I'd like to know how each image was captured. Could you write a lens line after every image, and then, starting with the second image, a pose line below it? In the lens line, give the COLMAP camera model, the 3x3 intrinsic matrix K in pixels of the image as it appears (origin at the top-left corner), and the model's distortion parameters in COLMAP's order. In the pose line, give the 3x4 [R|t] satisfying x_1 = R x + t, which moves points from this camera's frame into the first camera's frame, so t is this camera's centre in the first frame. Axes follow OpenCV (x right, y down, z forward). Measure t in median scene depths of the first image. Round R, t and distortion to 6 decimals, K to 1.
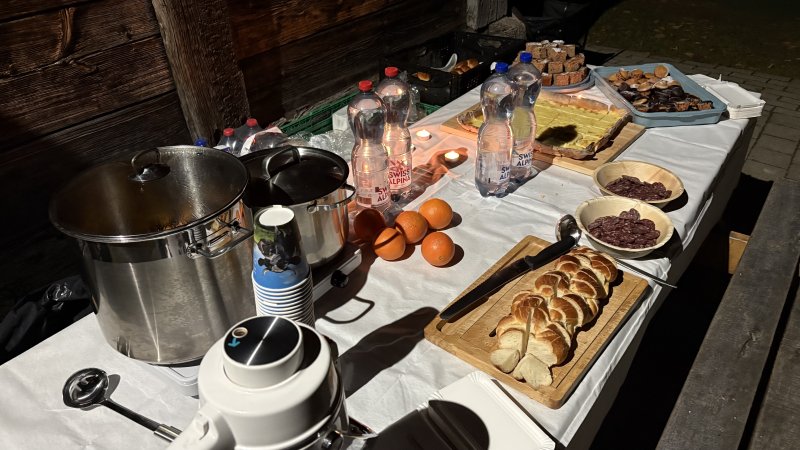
lens RADIAL K [[583.1, 0, 400.9], [0, 583.1, 225.9], [0, 0, 1]] dist [0.004702, -0.021005]
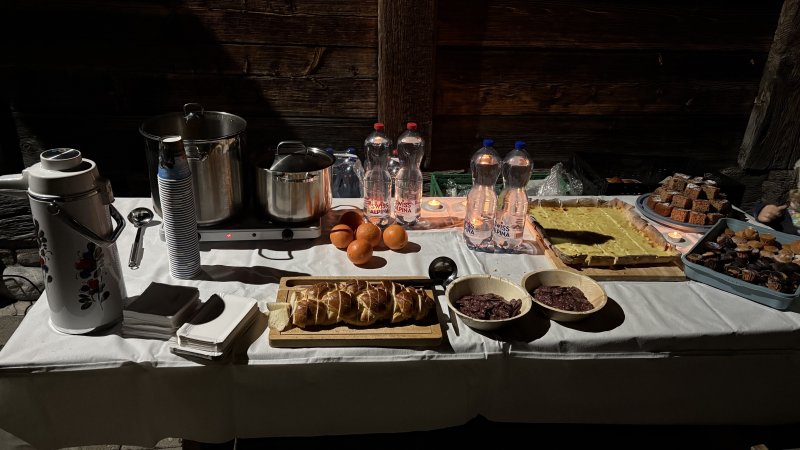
lens RADIAL K [[583.1, 0, 399.5], [0, 583.1, 223.4], [0, 0, 1]] dist [0.004702, -0.021005]
pose [[0.694824, 0.358977, -0.623182, 0.649746], [-0.449278, 0.893288, 0.013641, -0.053965], [0.561578, 0.270504, 0.781958, 0.003988]]
